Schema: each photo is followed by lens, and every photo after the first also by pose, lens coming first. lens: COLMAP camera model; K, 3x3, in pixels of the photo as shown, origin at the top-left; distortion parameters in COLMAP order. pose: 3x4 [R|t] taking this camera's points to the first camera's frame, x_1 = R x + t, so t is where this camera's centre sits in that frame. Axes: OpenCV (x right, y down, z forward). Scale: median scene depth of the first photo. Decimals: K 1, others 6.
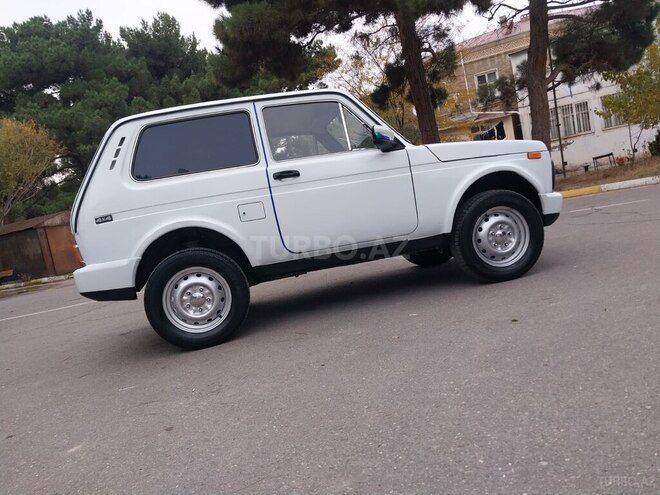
lens RADIAL K [[517.2, 0, 326.2], [0, 517.2, 248.0], [0, 0, 1]] dist [0.003761, 0.005898]
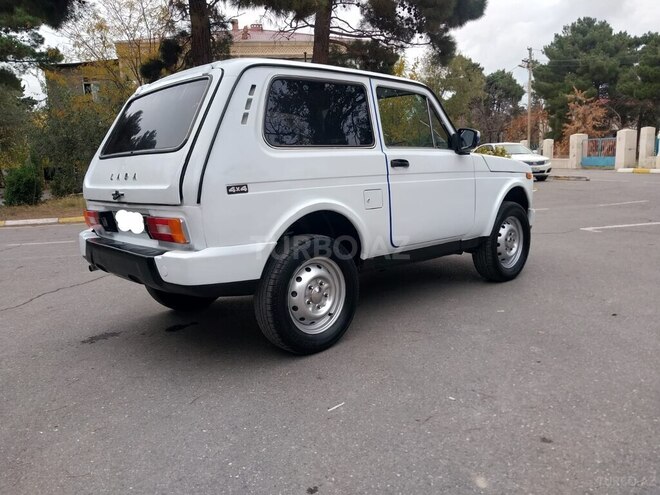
lens RADIAL K [[517.2, 0, 326.2], [0, 517.2, 248.0], [0, 0, 1]] dist [0.003761, 0.005898]
pose [[0.823735, 0.054472, 0.564353, -0.713277], [-0.062421, 0.998036, -0.005222, 0.025165], [-0.563529, -0.030926, 0.825517, 0.293482]]
